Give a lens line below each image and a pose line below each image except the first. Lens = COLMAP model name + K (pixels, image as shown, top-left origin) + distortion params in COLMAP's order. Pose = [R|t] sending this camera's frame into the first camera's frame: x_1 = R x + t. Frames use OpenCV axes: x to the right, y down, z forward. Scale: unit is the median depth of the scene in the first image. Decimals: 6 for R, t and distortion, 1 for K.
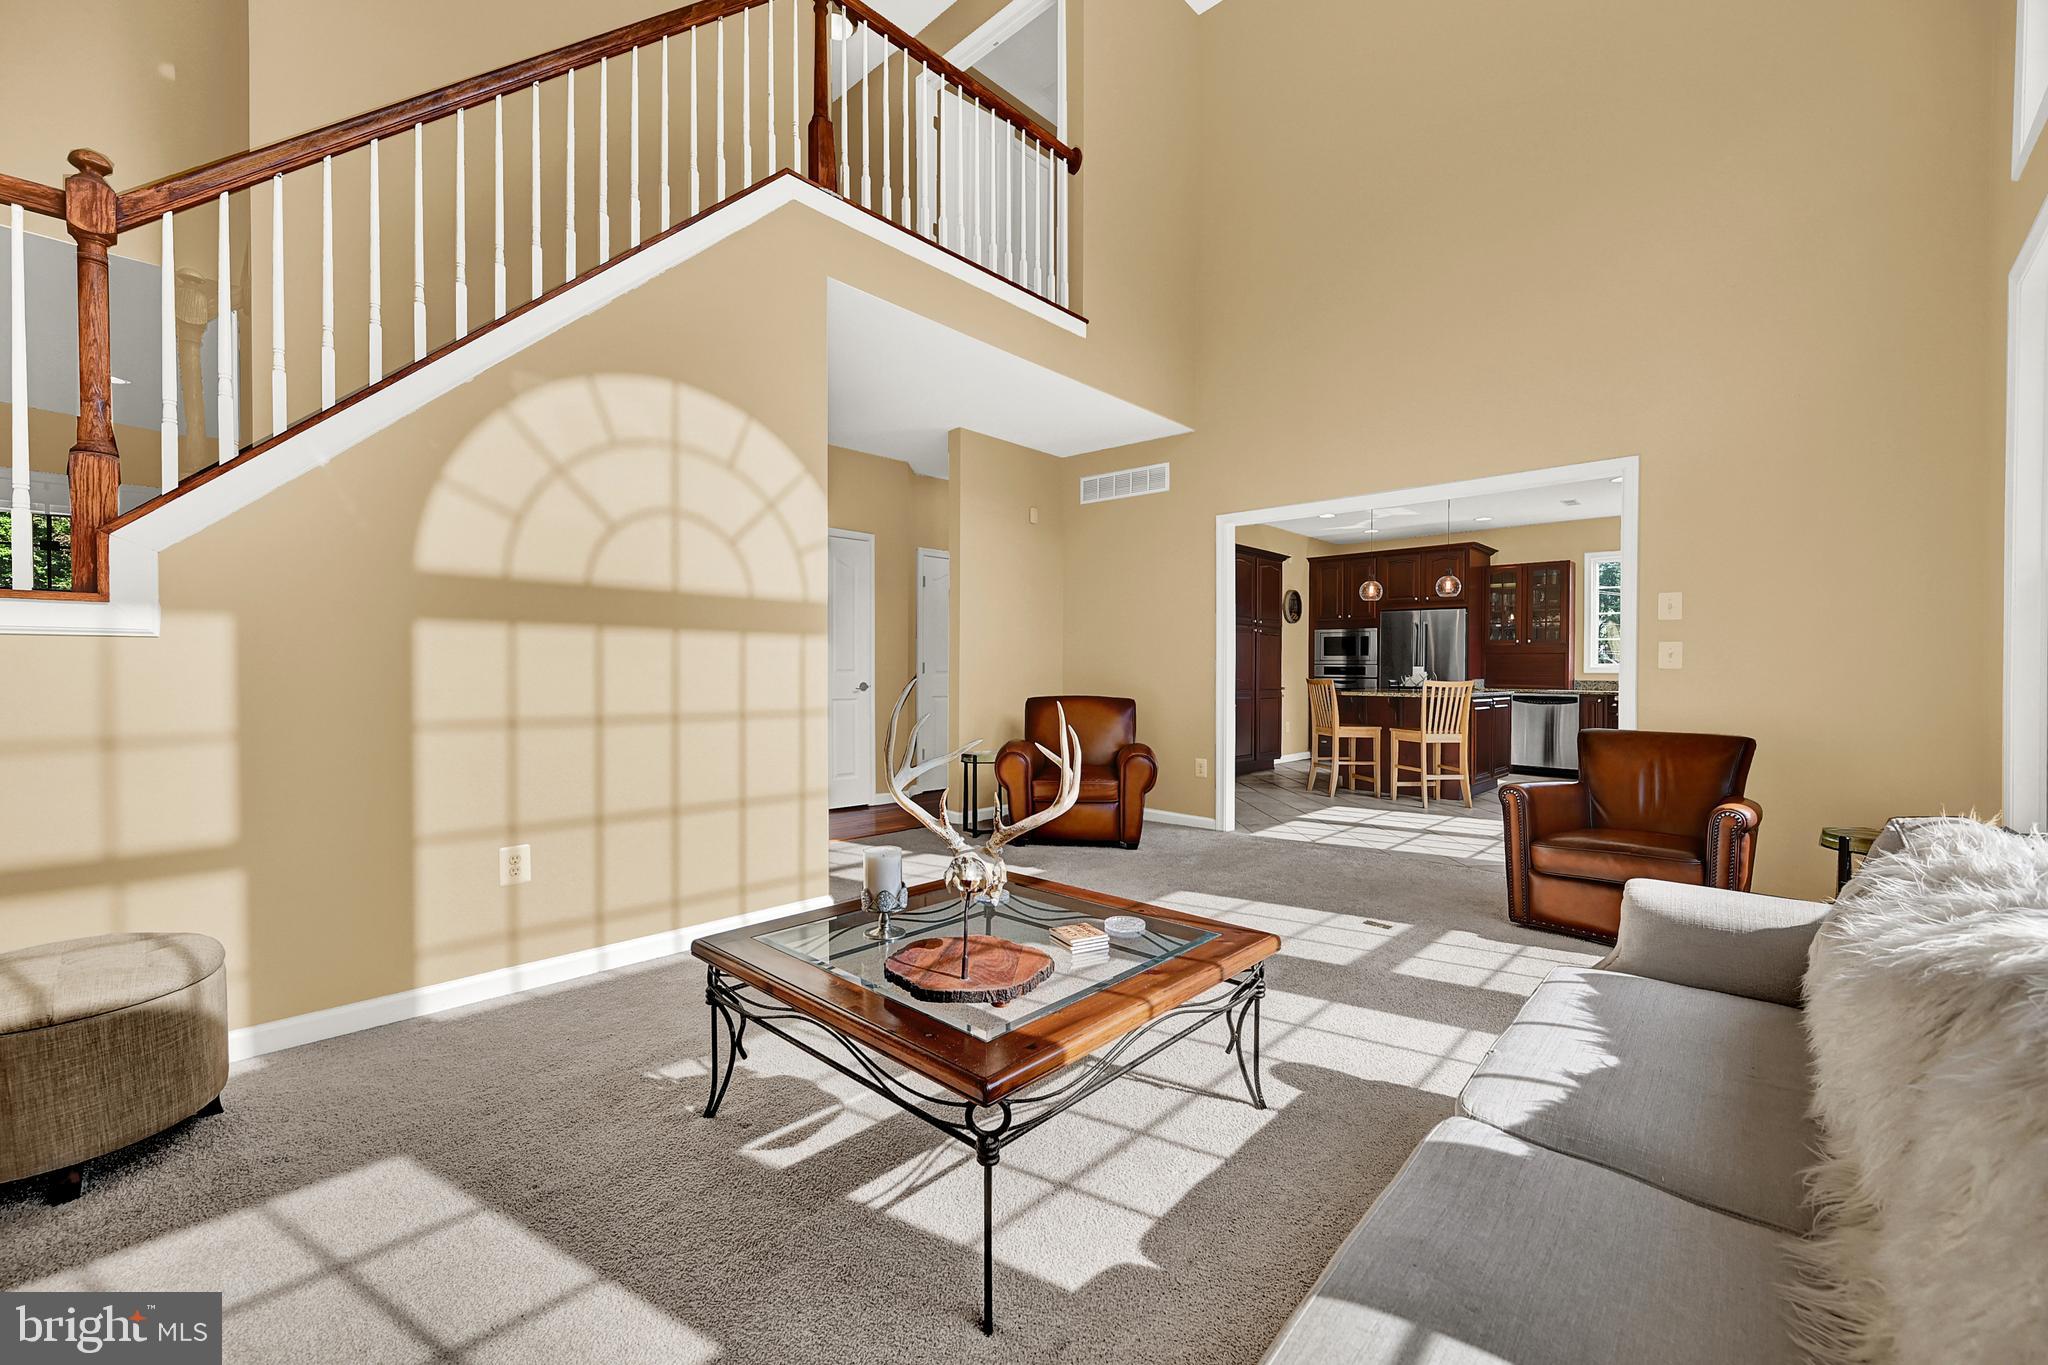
lens RADIAL K [[828.0, 0, 1011.3], [0, 828.0, 680.7], [0, 0, 1]] dist [-0.001135, -0.000158]
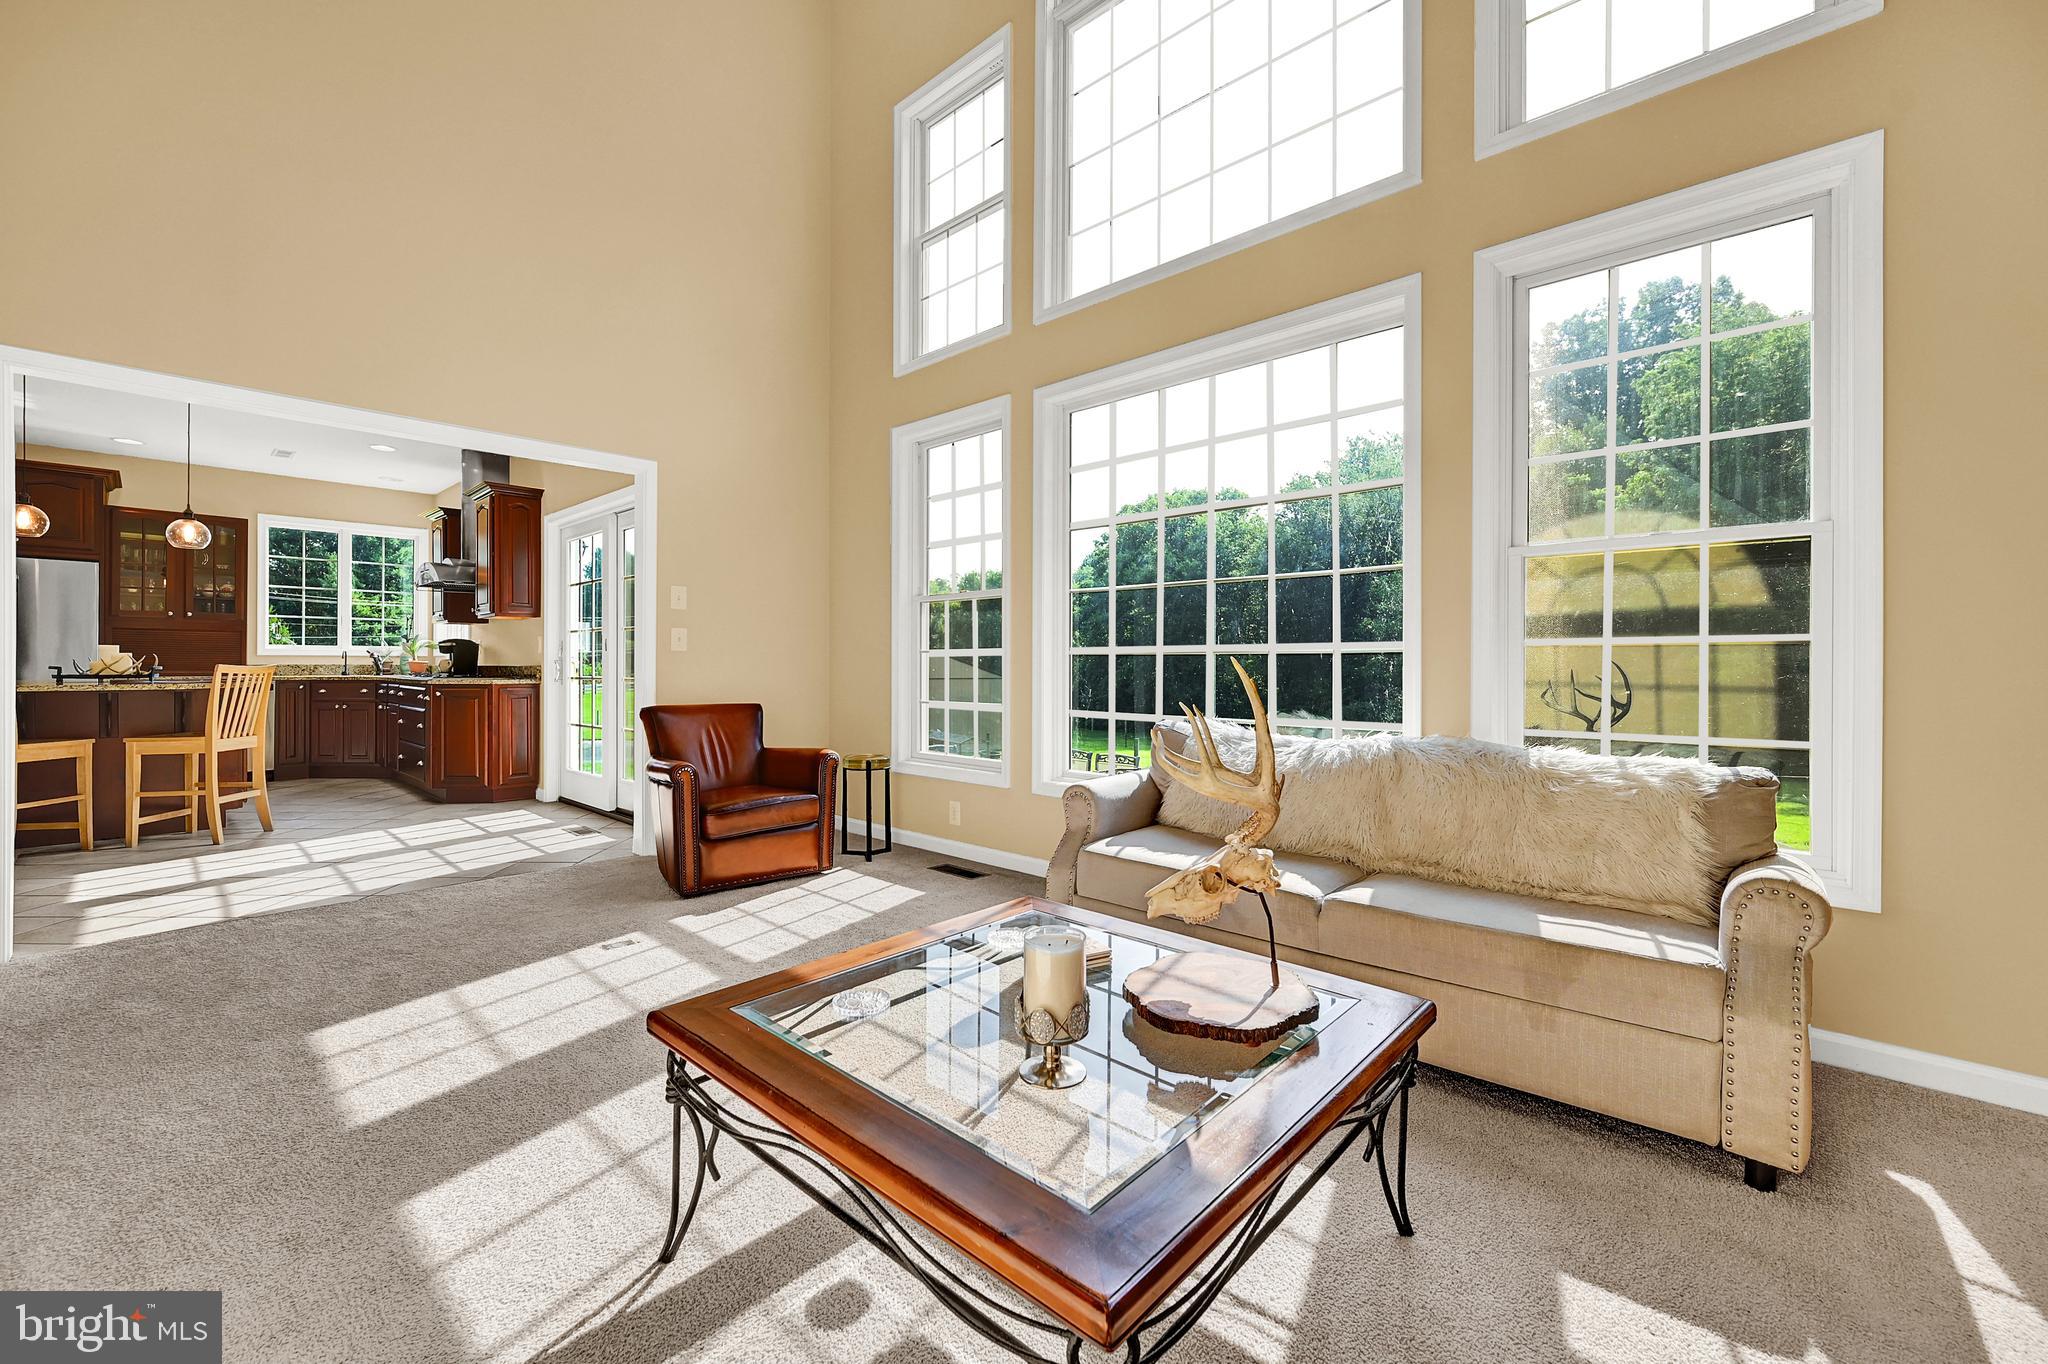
lens RADIAL K [[828.0, 0, 1031.2], [0, 828.0, 667.3], [0, 0, 1]] dist [-0.001135, -0.000158]
pose [[-0.030835, -0.010824, 0.999466, -0.279192], [0.008284, 0.999904, 0.011084, -0.000338], [-0.999490, 0.008621, -0.030743, 0.385571]]
